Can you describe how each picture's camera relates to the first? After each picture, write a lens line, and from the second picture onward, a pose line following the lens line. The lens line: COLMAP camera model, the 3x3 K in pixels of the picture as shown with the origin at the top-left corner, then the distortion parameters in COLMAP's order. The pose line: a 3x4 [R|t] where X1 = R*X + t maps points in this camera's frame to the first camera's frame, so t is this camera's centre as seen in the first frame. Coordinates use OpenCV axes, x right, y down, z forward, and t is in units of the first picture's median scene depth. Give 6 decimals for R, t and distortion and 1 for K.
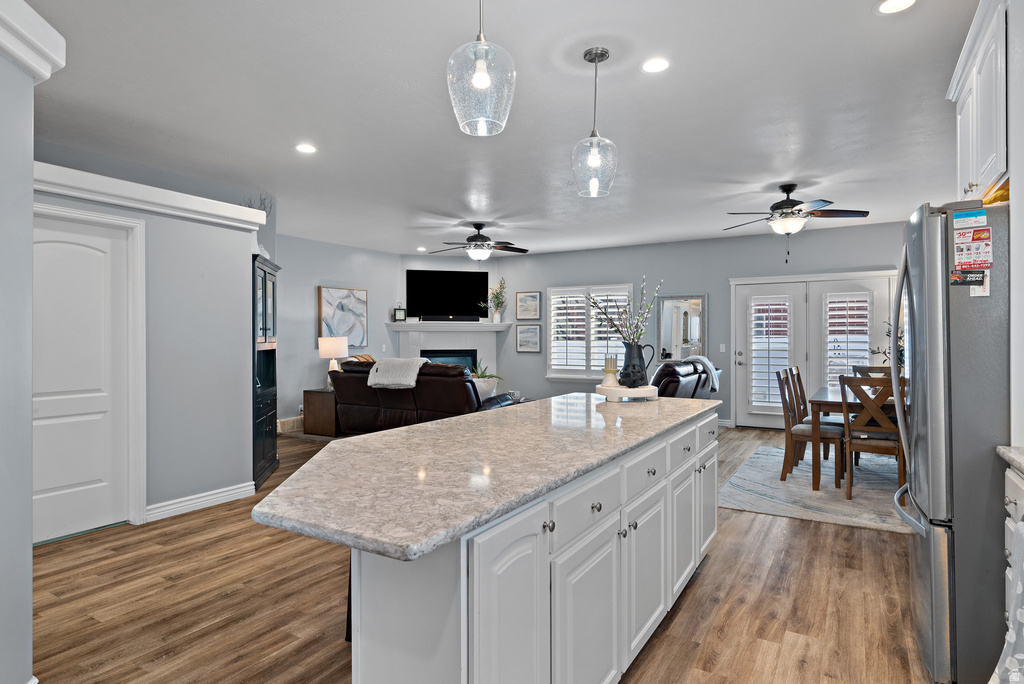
lens RADIAL K [[567.4, 0, 515.6], [0, 567.4, 337.9], [0, 0, 1]] dist [-0.000755, 0.000705]
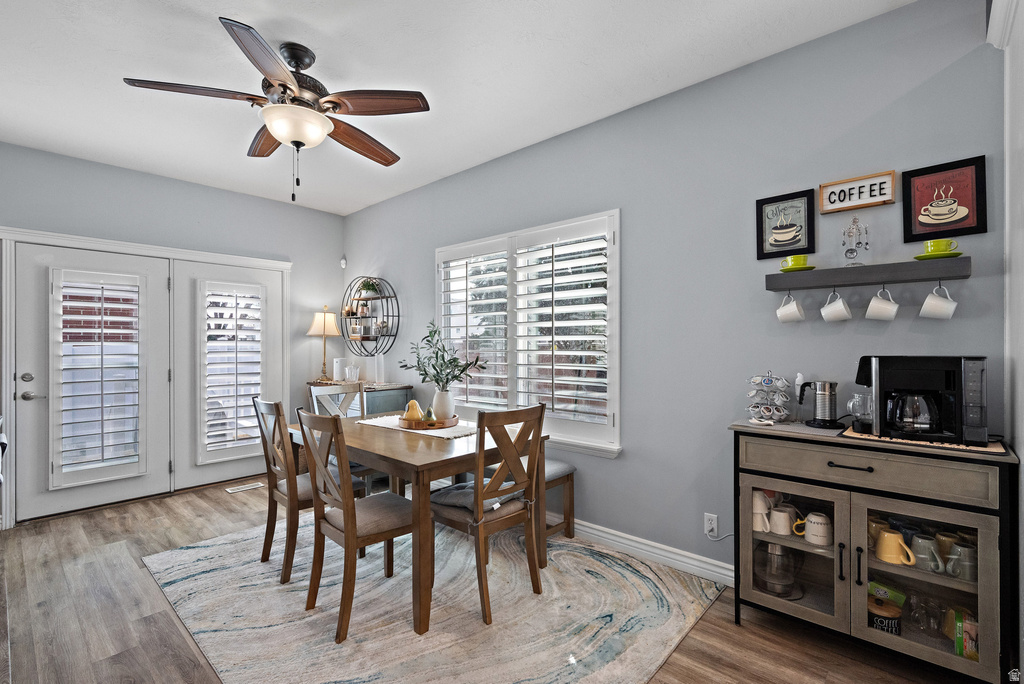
lens RADIAL K [[469.9, 0, 514.5], [0, 469.9, 343.5], [0, 0, 1]] dist [0.002451, -0.000277]
pose [[0.193584, 0.002211, 0.981081, 0.060262], [0.002682, 0.999993, -0.002783, -0.000453], [-0.981080, 0.003170, 0.193577, 0.450517]]
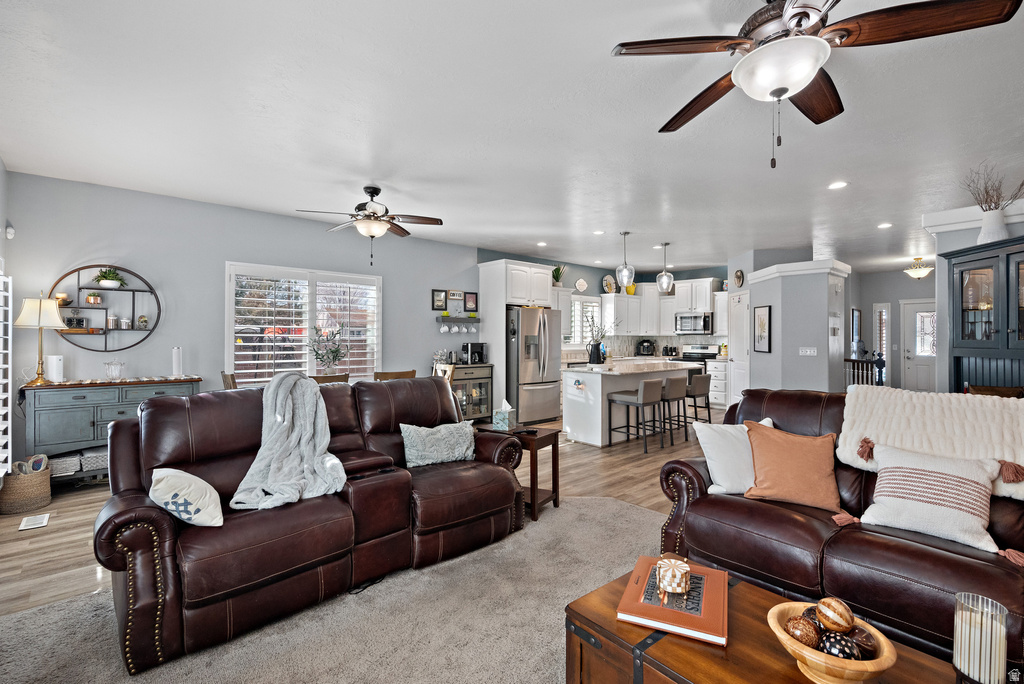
lens RADIAL K [[469.9, 0, 513.4], [0, 469.9, 336.6], [0, 0, 1]] dist [0.002451, -0.000277]
pose [[-0.957044, -0.000531, 0.289942, 0.001918], [-0.001872, 0.999989, -0.004350, -0.002573], [-0.289937, -0.004706, -0.957034, 1.071156]]
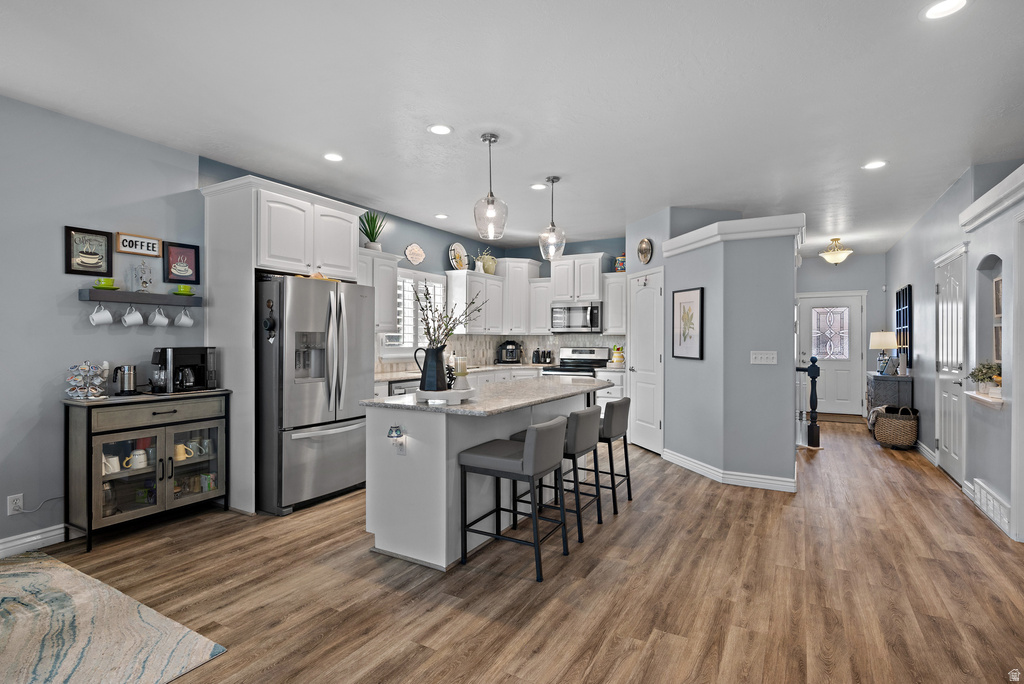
lens RADIAL K [[504.5, 0, 513.1], [0, 504.5, 341.6], [0, 0, 1]] dist [0.001000, -0.001683]
pose [[-0.999800, 0.000103, -0.019988, 0.036817], [0.000076, 0.999999, 0.001362, -0.000206], [0.019989, 0.001360, -0.999799, 0.739863]]
